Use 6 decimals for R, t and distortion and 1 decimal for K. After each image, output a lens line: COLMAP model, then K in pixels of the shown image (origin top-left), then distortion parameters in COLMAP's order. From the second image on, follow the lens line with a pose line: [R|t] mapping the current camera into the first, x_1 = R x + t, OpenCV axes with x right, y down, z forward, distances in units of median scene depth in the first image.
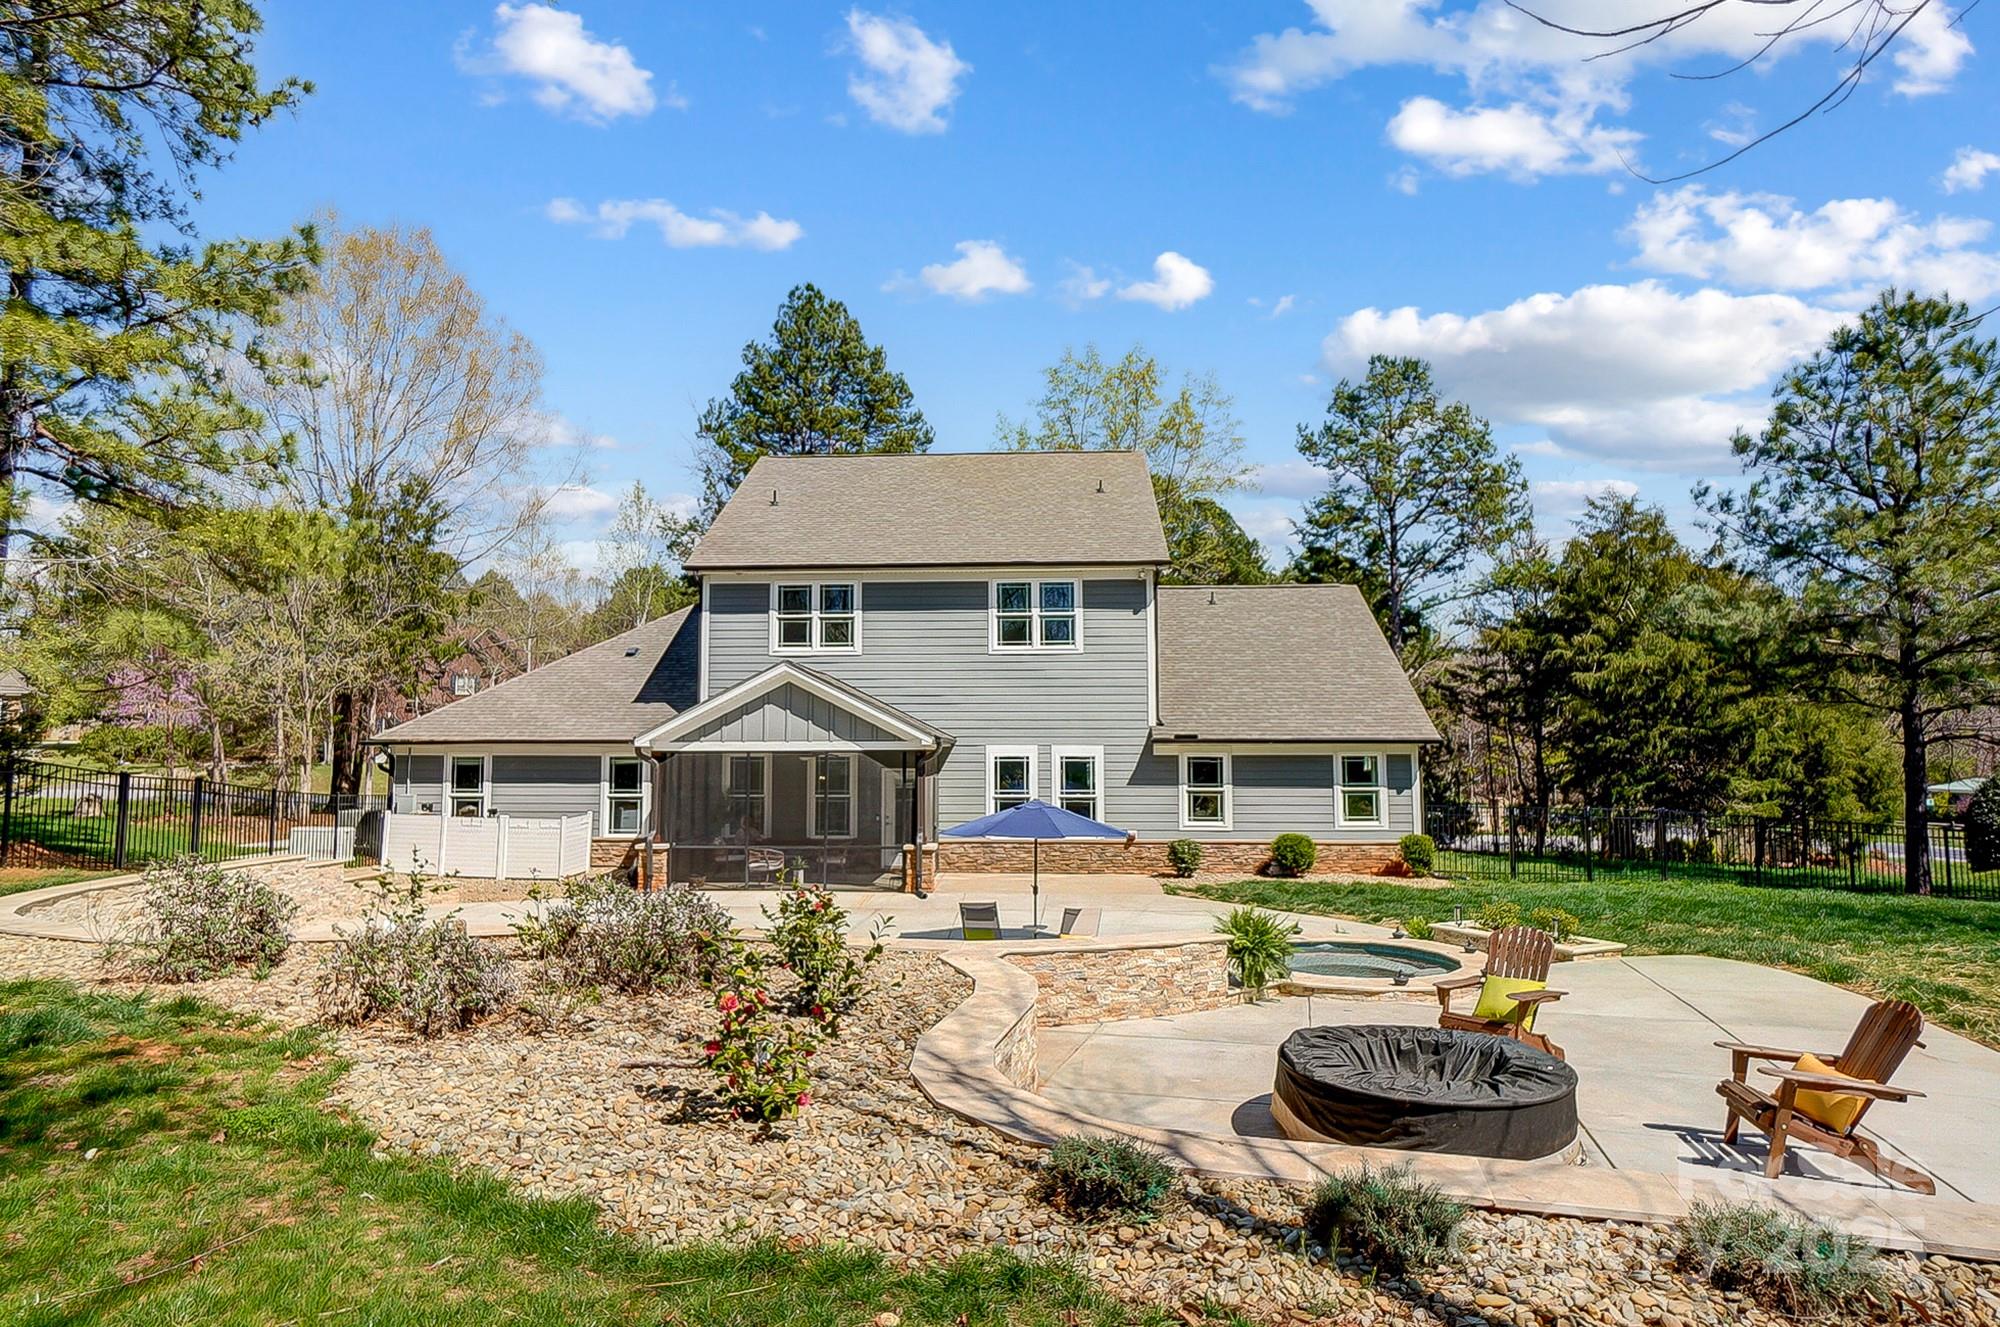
lens RADIAL K [[1259.4, 0, 1000.0], [0, 1259.4, 663.5], [0, 0, 1]] dist [-0.002384, -0.000141]
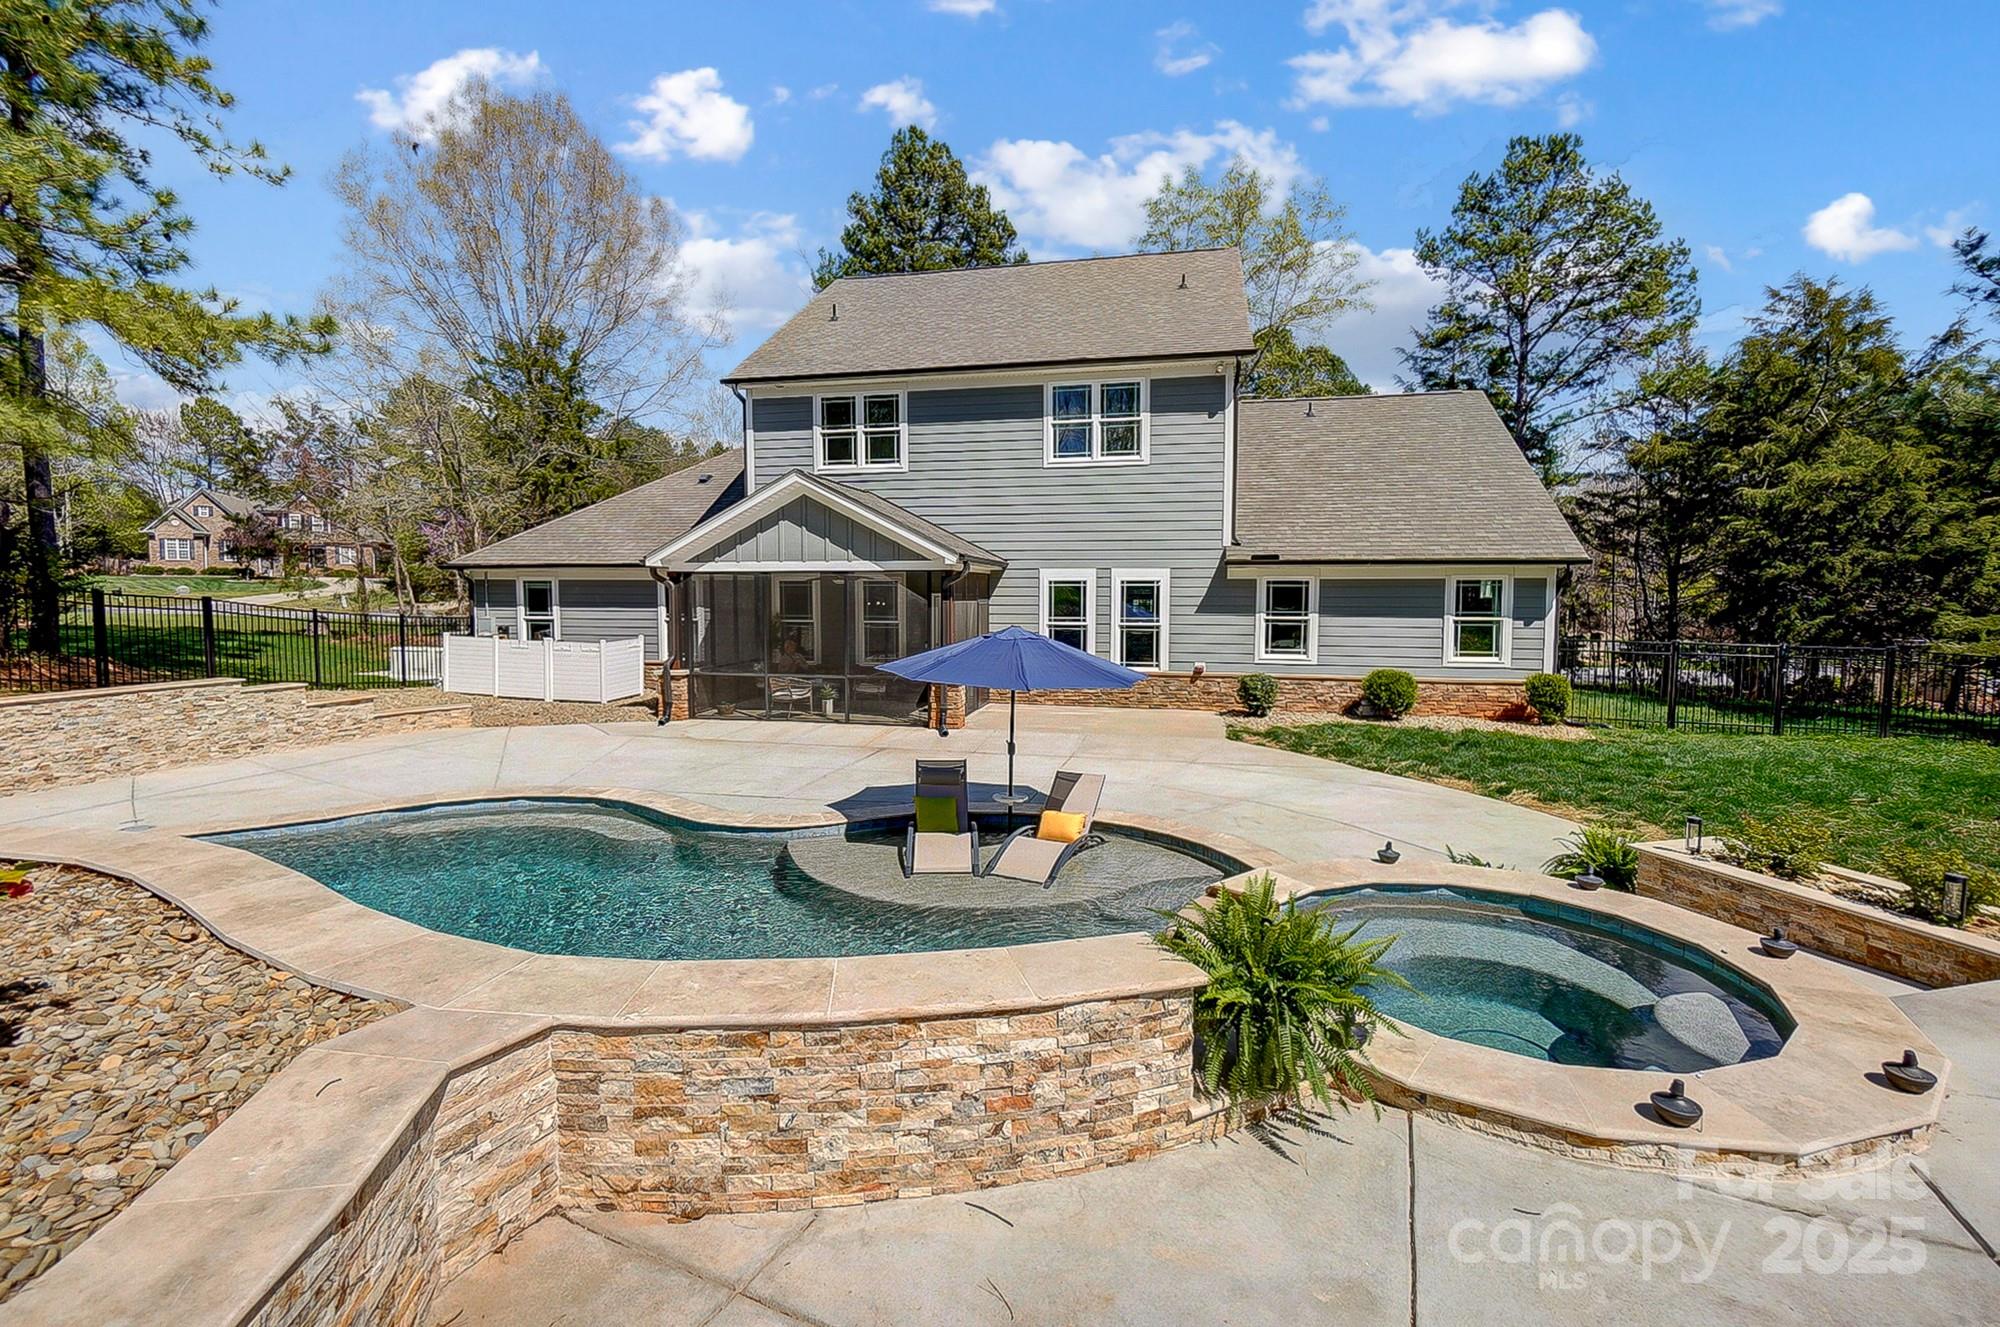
lens RADIAL K [[883.9, 0, 1000.0], [0, 883.9, 663.5], [0, 0, 1]] dist [-0.002394, -0.000415]
pose [[0.982136, 0.017013, -0.187403, 0.082302], [0.010493, 0.989404, 0.144812, 0.039842], [0.187881, -0.144191, 0.971550, 0.356392]]
